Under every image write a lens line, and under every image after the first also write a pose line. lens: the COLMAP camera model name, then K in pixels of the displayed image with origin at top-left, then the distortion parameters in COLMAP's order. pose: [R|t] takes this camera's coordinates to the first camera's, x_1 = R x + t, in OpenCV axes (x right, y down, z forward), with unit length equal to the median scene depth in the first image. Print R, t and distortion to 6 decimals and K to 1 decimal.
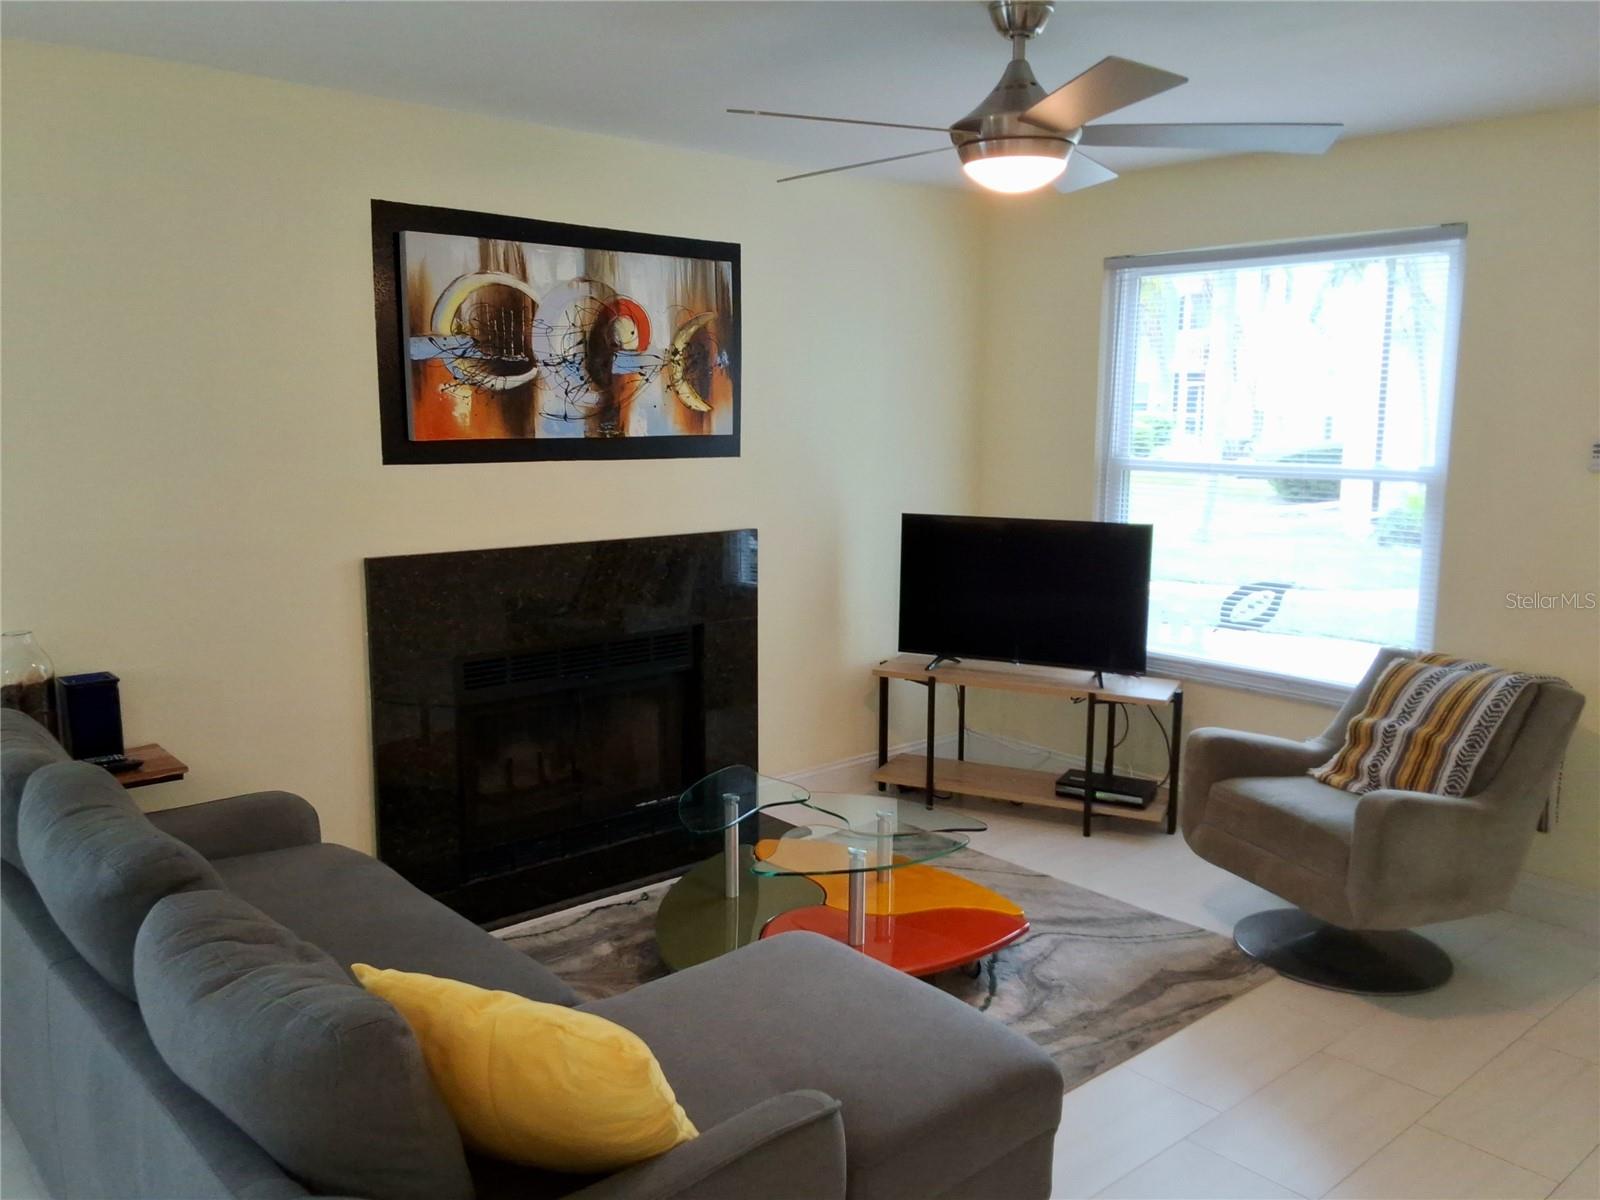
lens RADIAL K [[1289.8, 0, 787.1], [0, 1289.8, 601.4], [0, 0, 1]] dist [0.137153, -0.224981]
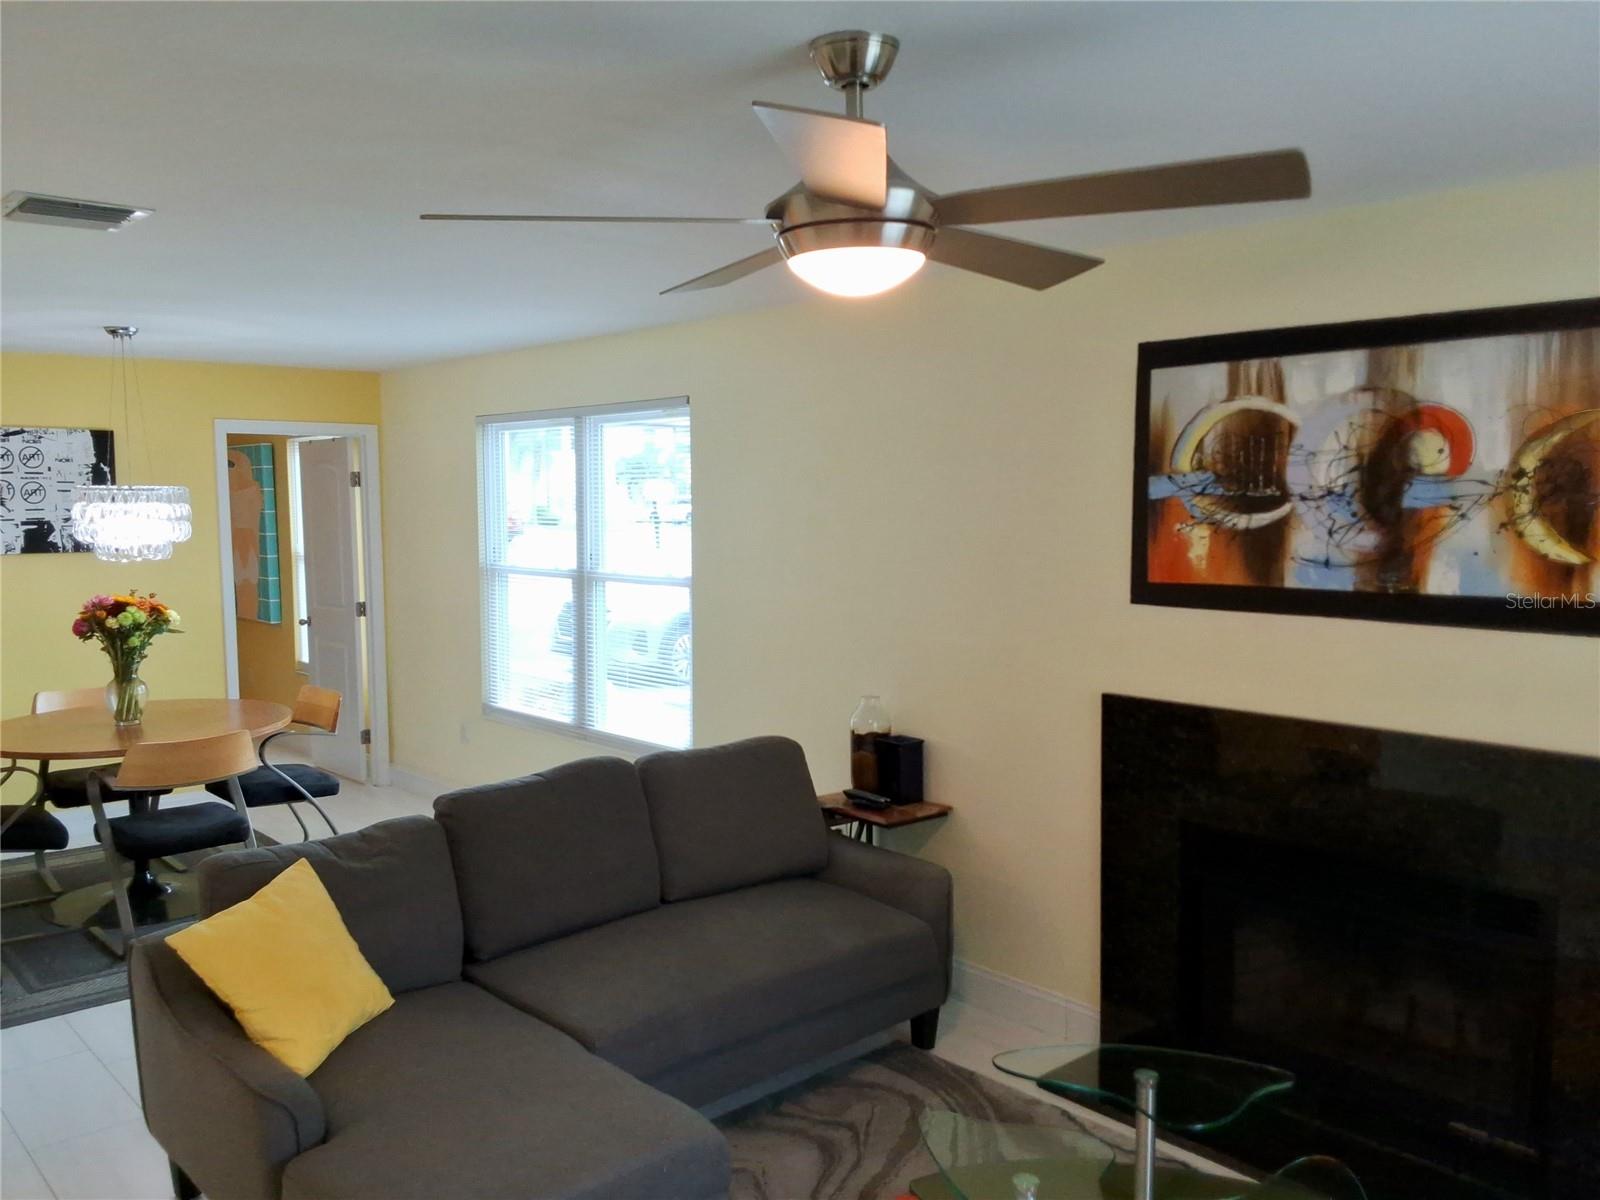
lens RADIAL K [[1285.0, 0, 796.2], [0, 1285.0, 595.9], [0, 0, 1]] dist [0.131967, -0.216789]
pose [[0.016799, 0.073922, -0.997123, 0.641331], [-0.146032, 0.986751, 0.070693, -0.137255], [0.989137, 0.144424, 0.027372, 0.691167]]
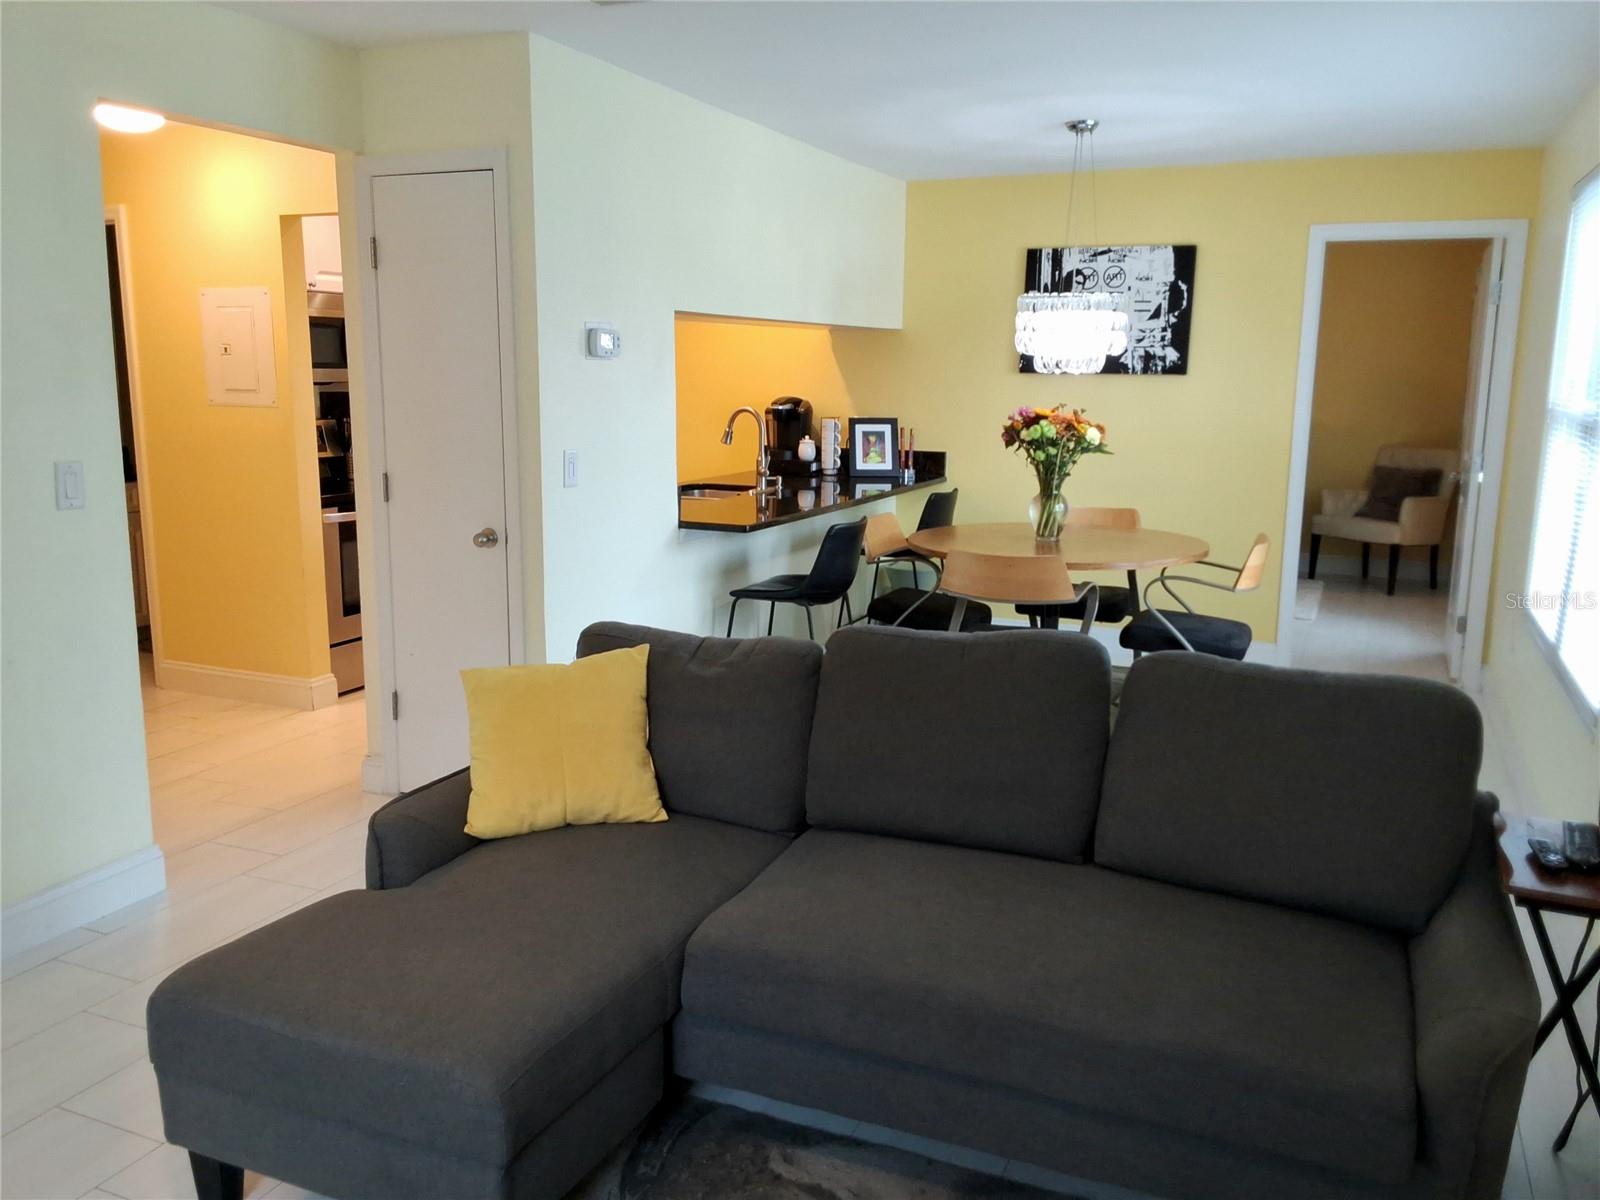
lens RADIAL K [[1297.3, 0, 792.9], [0, 1297.3, 595.3], [0, 0, 1]] dist [0.137592, -0.169132]
pose [[-0.901680, 0.060783, -0.428110, 0.114691], [-0.081300, 0.948581, 0.305914, -0.145879], [0.424692, 0.310642, -0.850375, 1.104110]]
